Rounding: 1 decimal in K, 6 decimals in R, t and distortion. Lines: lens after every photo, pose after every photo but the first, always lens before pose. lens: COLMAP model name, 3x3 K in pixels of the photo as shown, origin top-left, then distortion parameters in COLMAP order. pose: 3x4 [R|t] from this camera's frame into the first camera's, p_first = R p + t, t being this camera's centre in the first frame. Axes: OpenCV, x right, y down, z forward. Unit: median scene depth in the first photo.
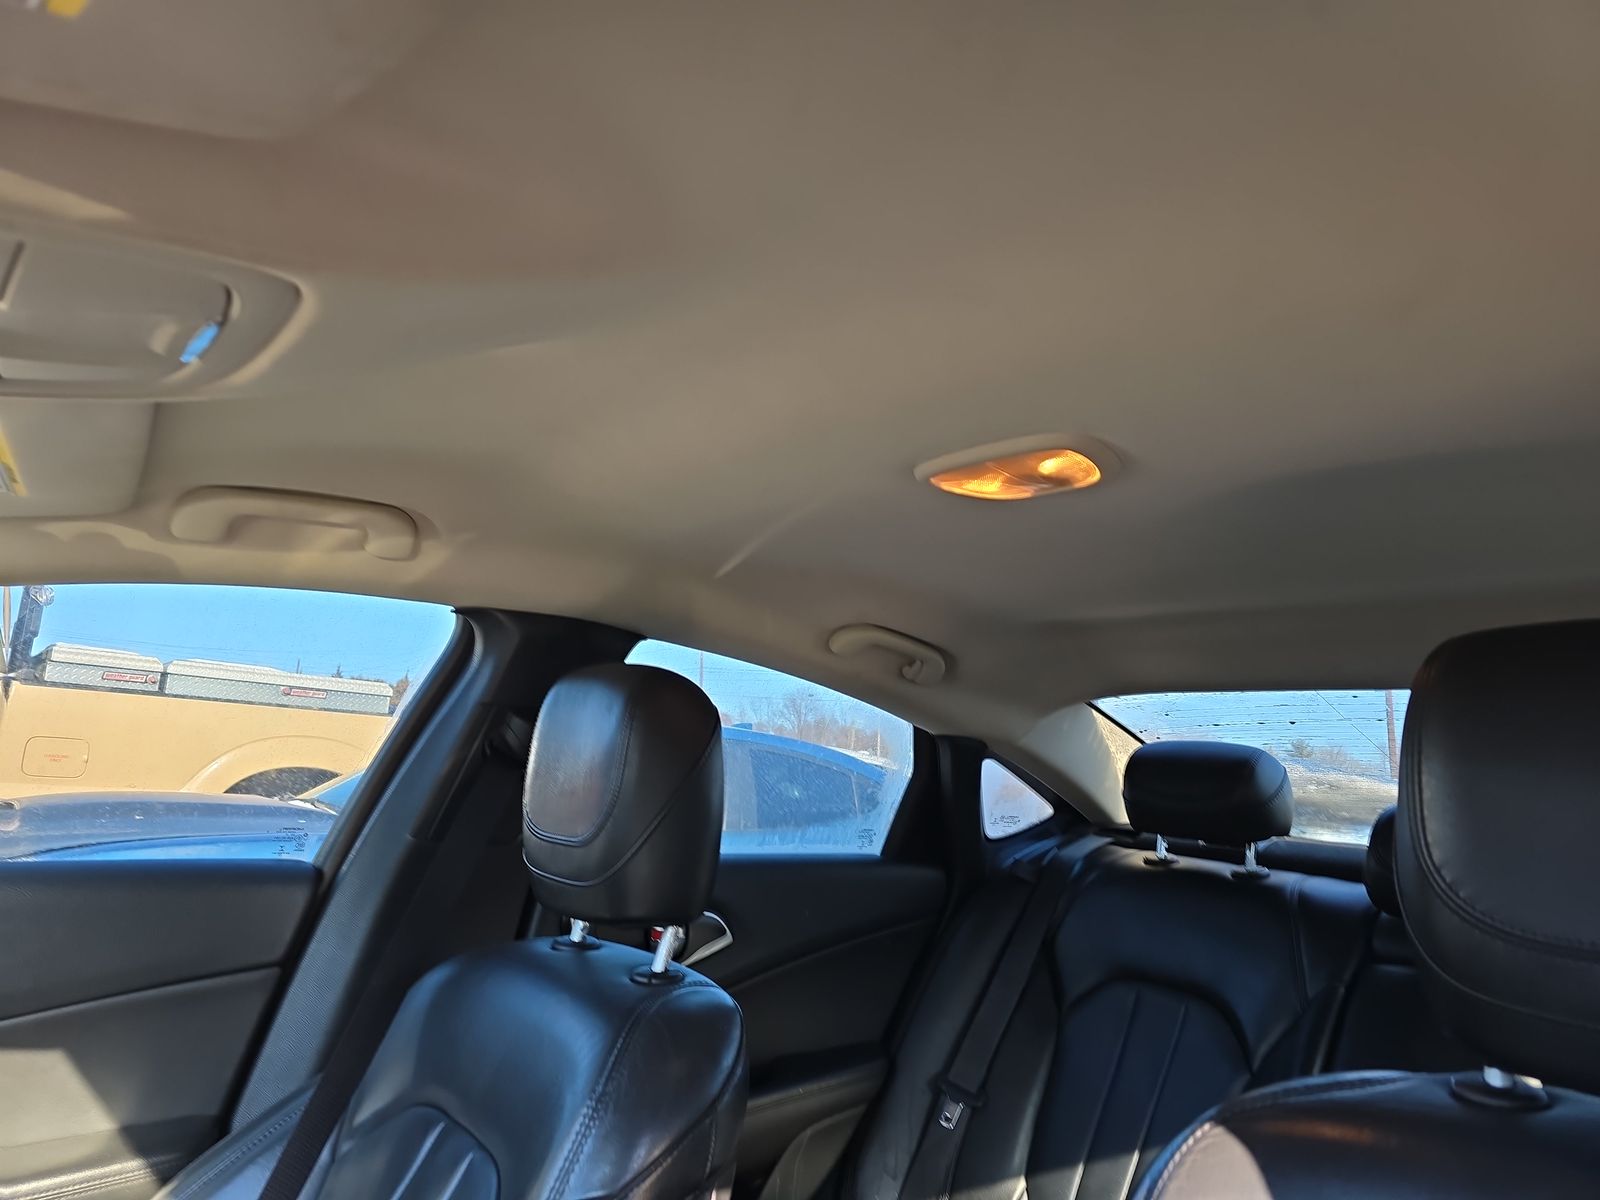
lens RADIAL K [[1084.2, 0, 791.5], [0, 1084.2, 589.9], [0, 0, 1]] dist [0.056625, -0.049447]
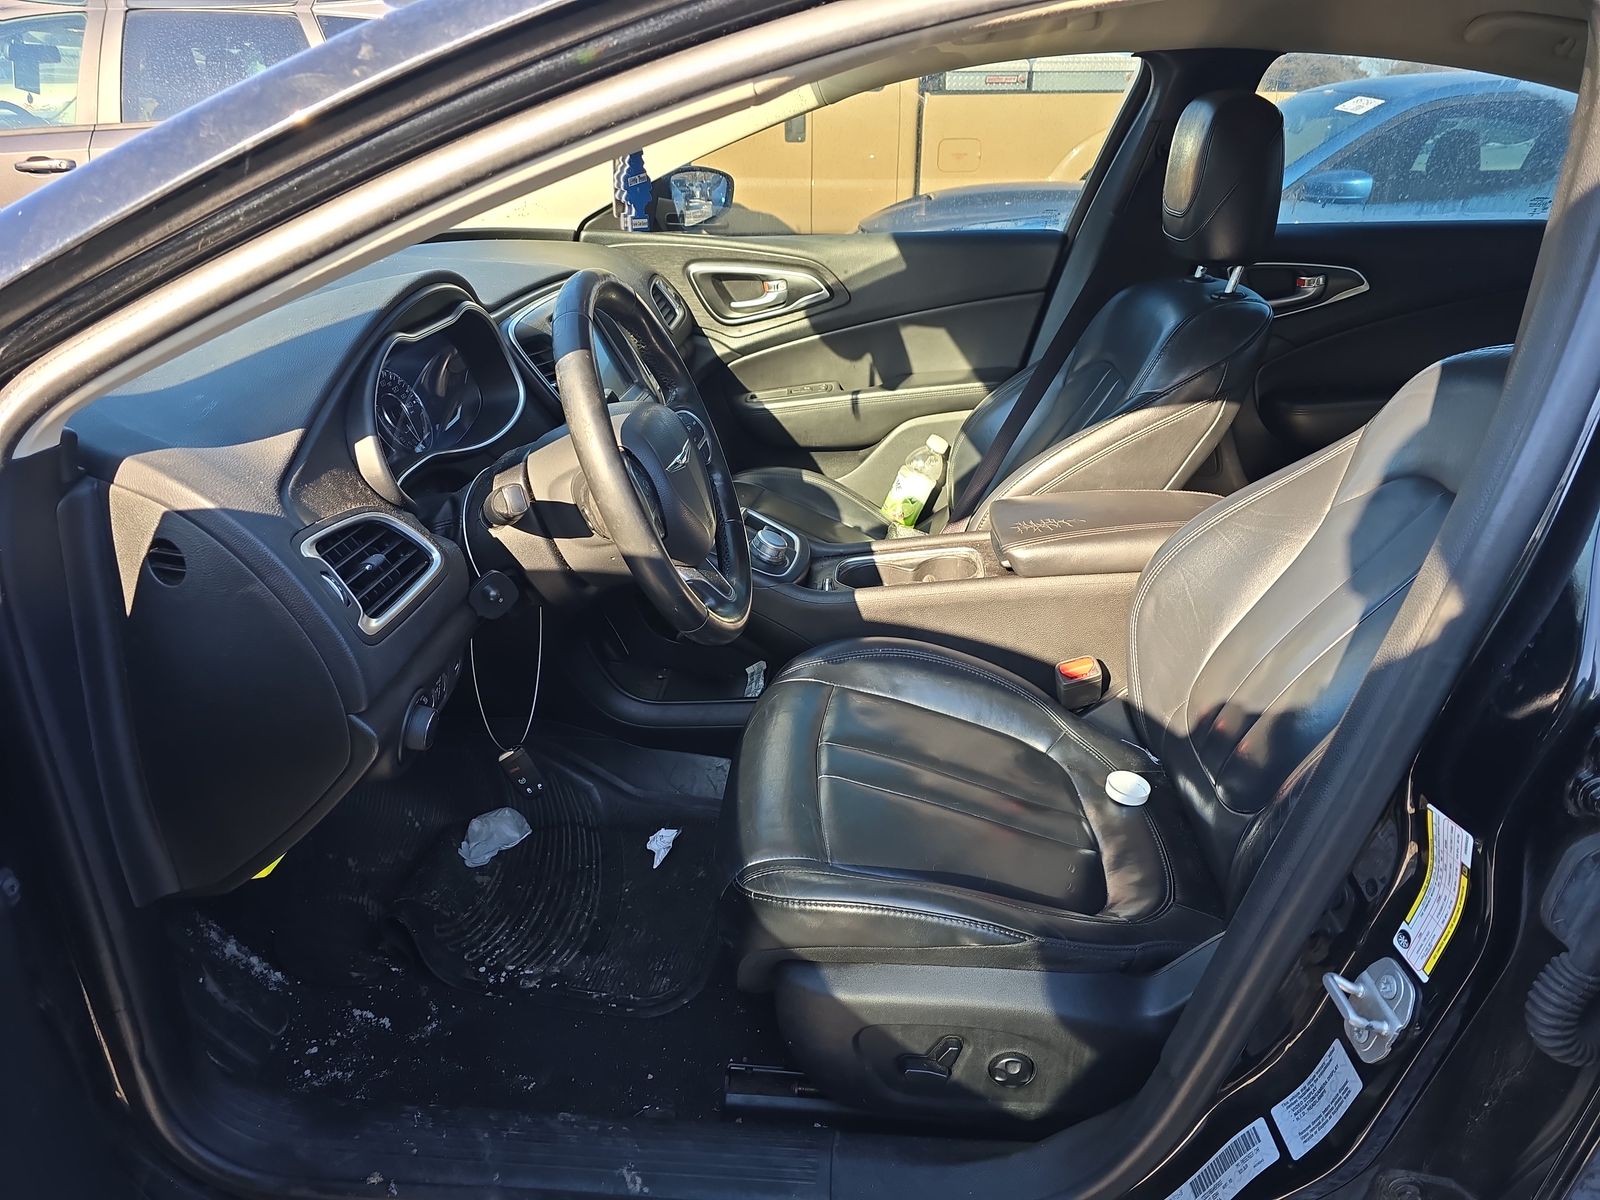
lens RADIAL K [[1084.2, 0, 787.6], [0, 1084.2, 588.6], [0, 0, 1]] dist [0.056625, -0.049447]
pose [[0.737282, 0.201254, -0.644913, 0.446936], [0.164794, 0.872189, 0.460575, -0.112228], [0.655178, -0.445851, 0.609884, -0.539155]]
